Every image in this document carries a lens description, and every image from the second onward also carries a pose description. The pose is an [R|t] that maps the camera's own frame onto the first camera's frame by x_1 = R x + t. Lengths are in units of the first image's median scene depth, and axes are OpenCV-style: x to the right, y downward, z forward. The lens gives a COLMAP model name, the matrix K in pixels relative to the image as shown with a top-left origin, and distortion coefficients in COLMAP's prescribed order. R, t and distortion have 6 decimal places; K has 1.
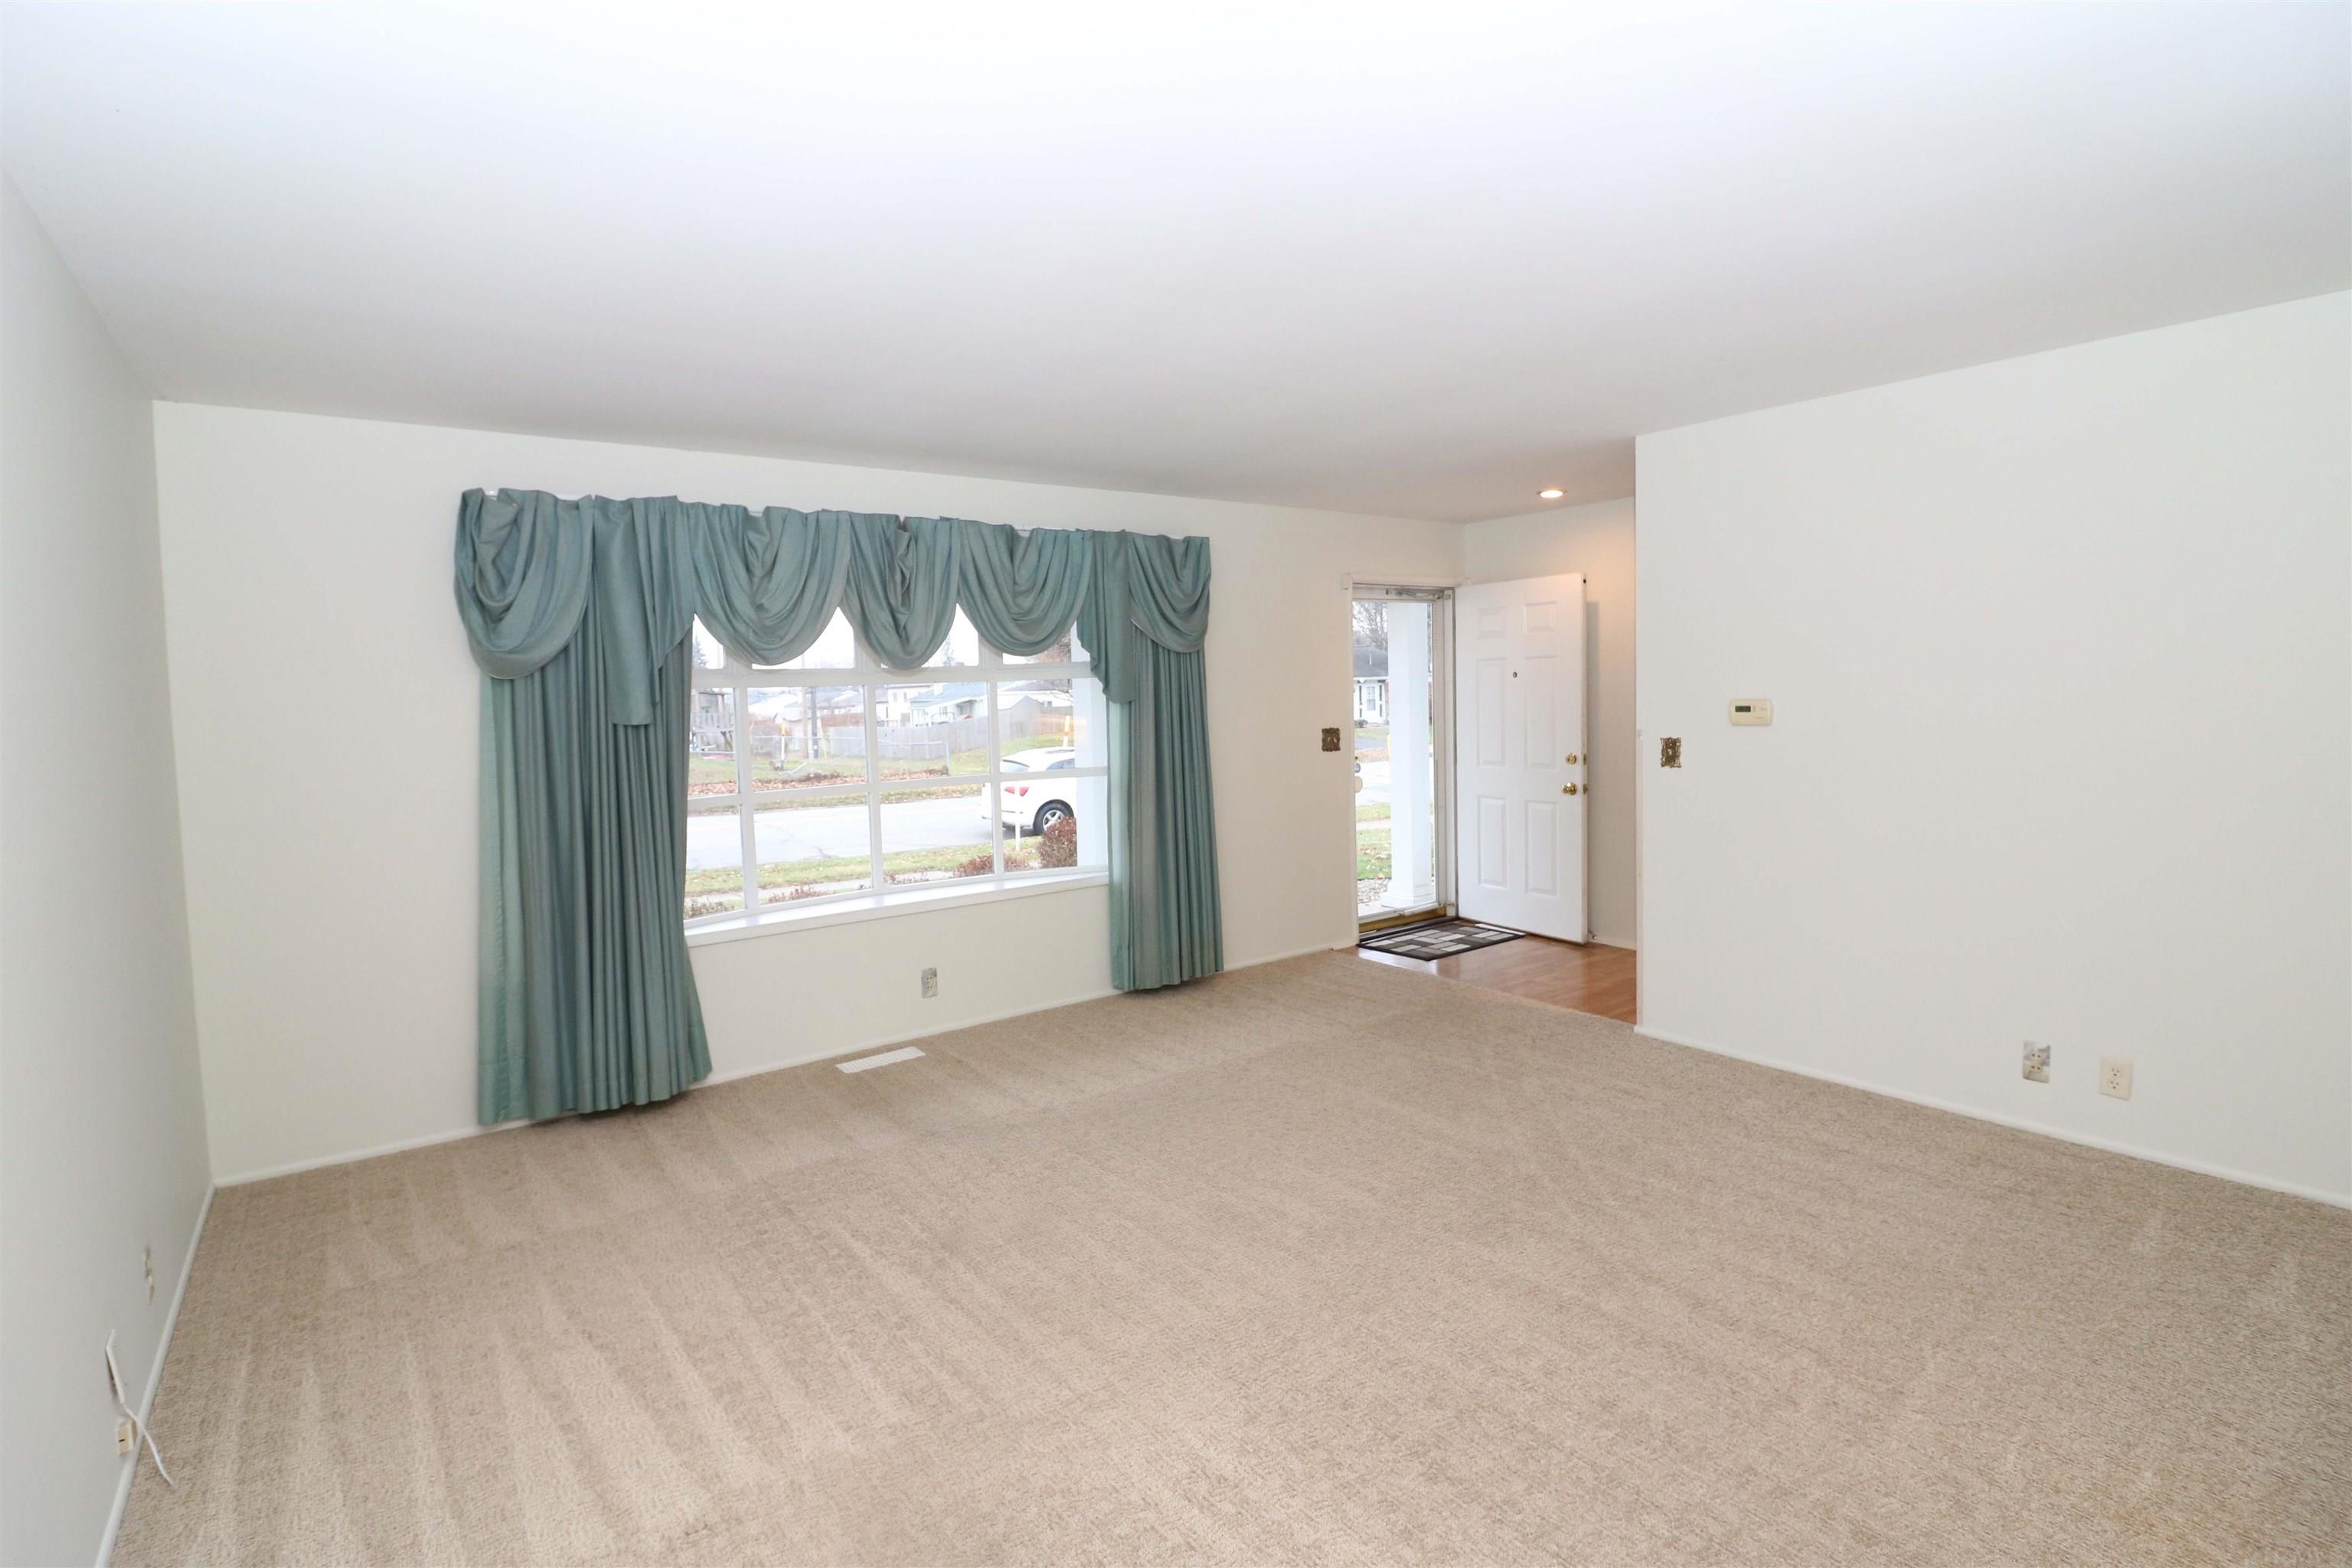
lens RADIAL K [[1105.8, 0, 1184.5], [0, 1105.8, 768.0], [0, 0, 1]] dist [0.000586, -0.014948]
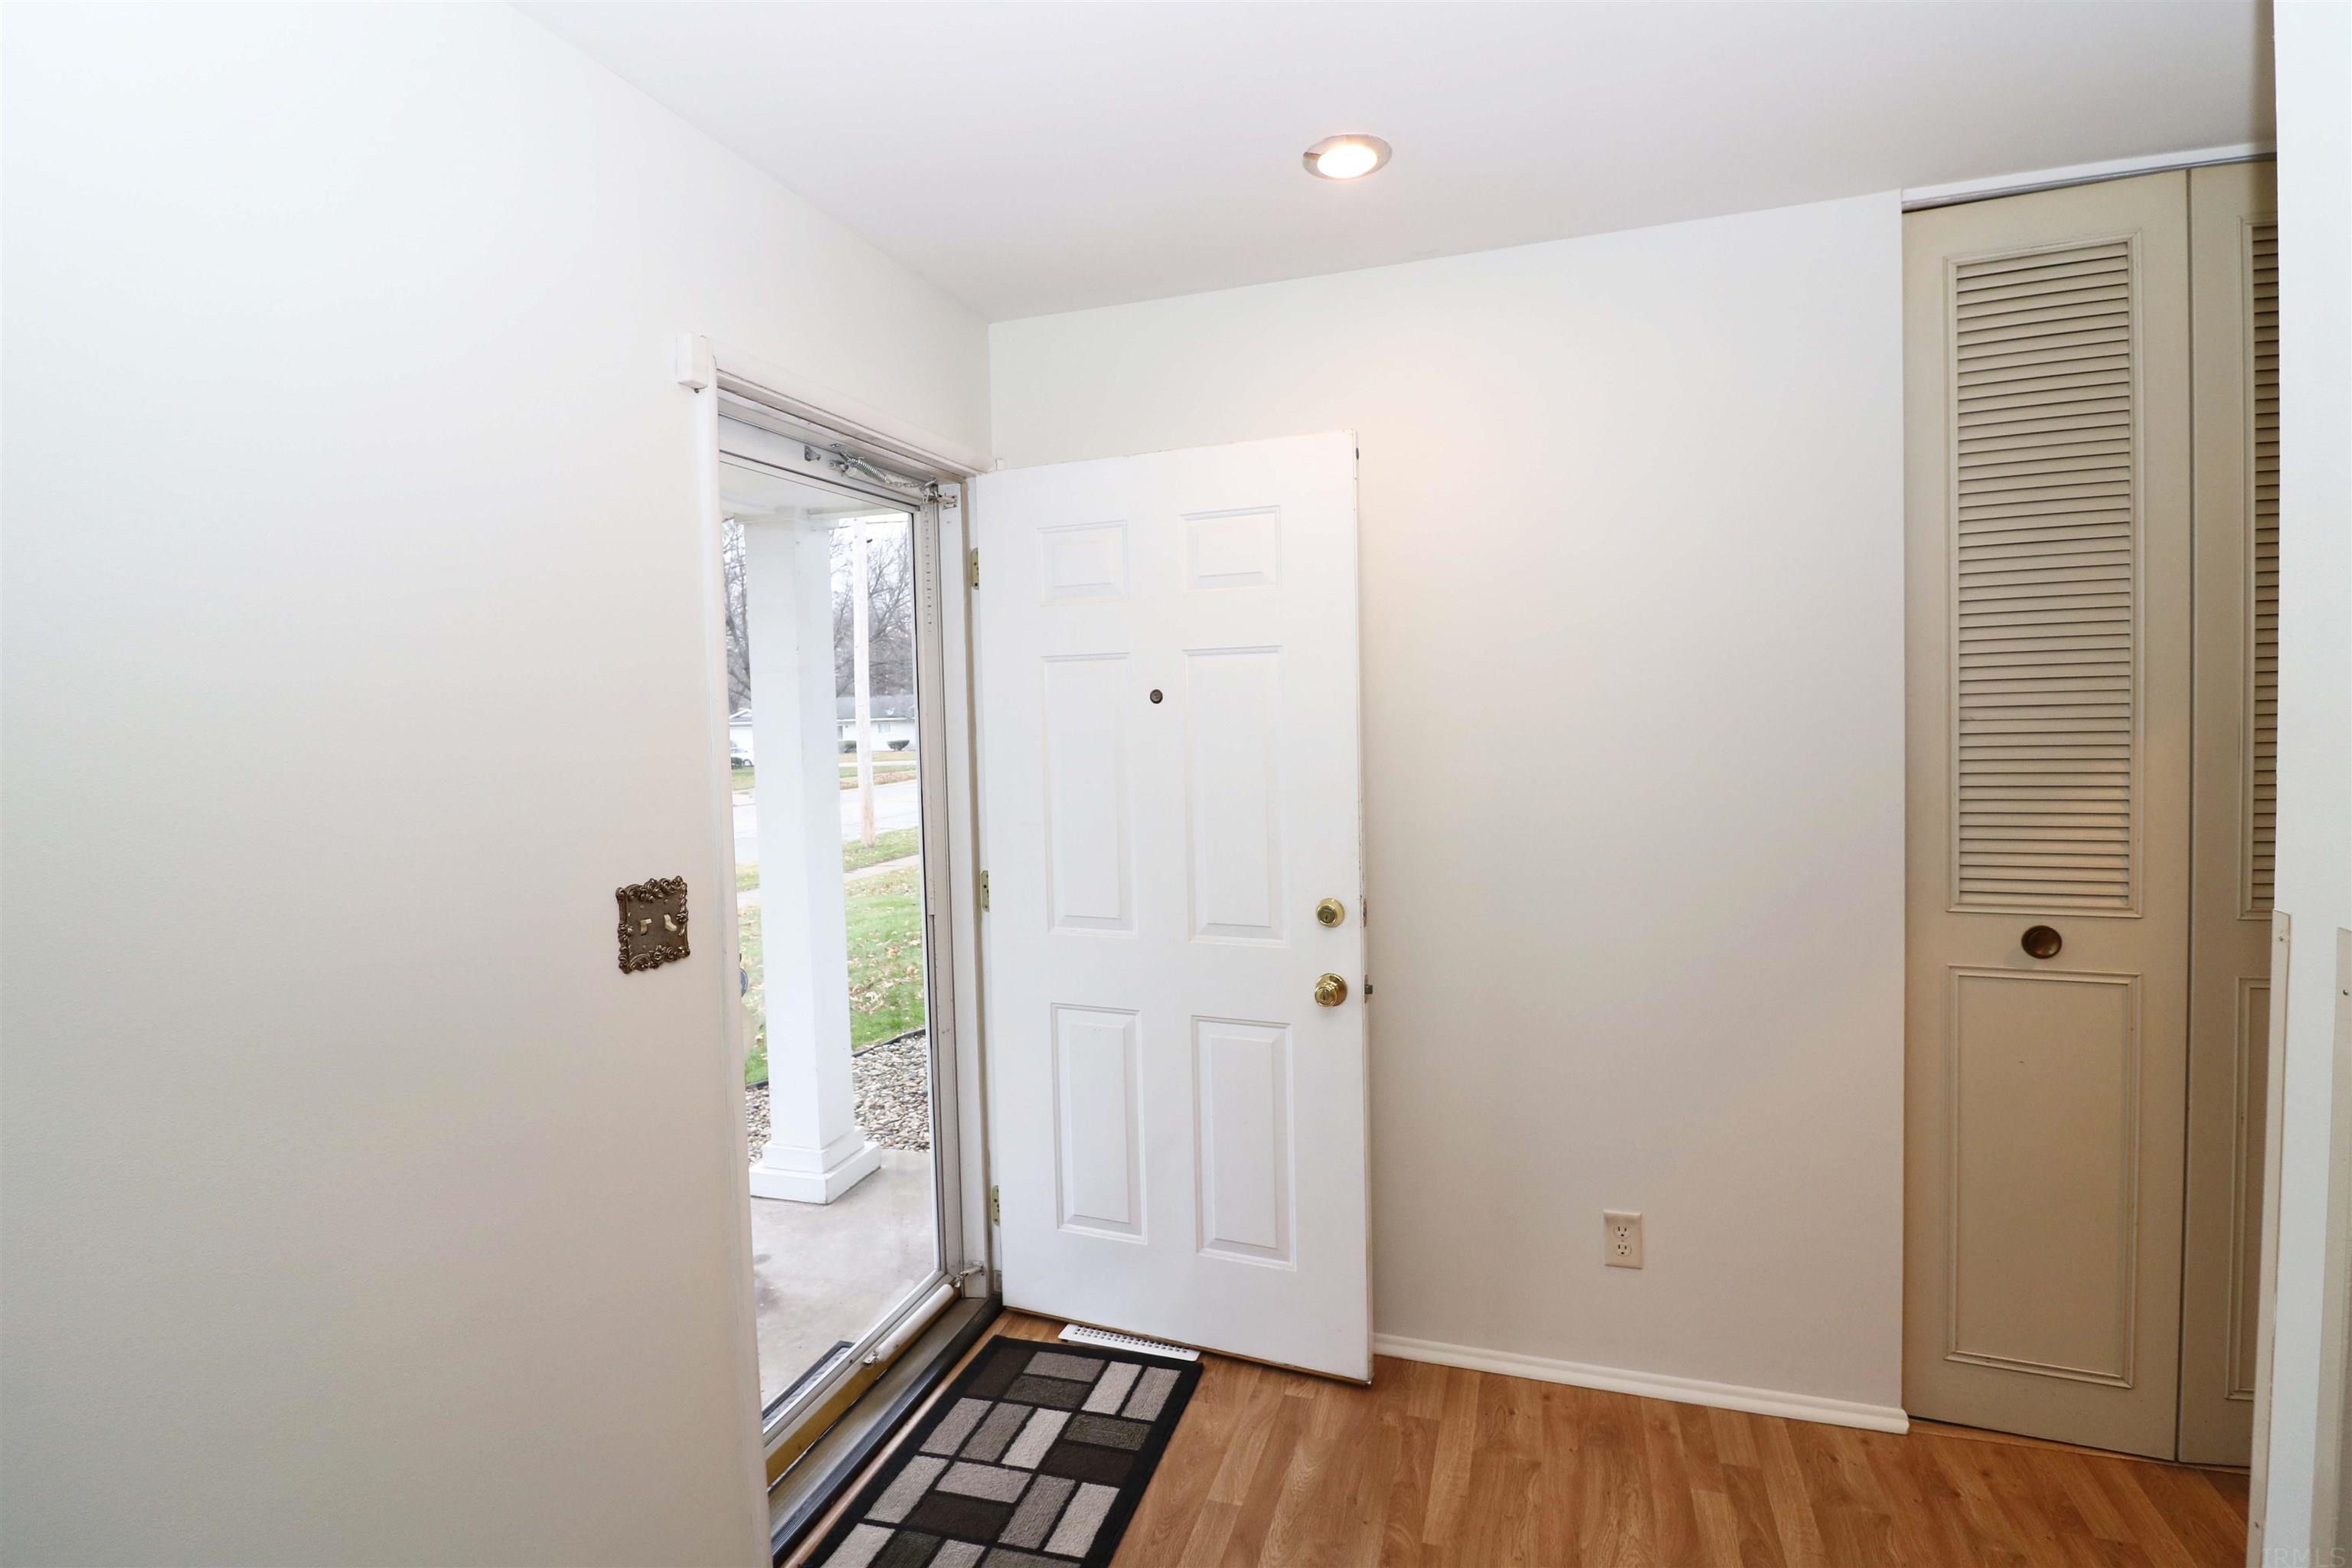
lens RADIAL K [[1121.0, 0, 1179.4], [0, 1121.0, 733.8], [0, 0, 1]] dist [-0.027709, -0.000090]
pose [[0.815961, -0.013996, 0.577937, 0.081886], [0.046705, 0.998035, -0.041771, -0.057000], [-0.576217, 0.061076, 0.815012, 0.710442]]
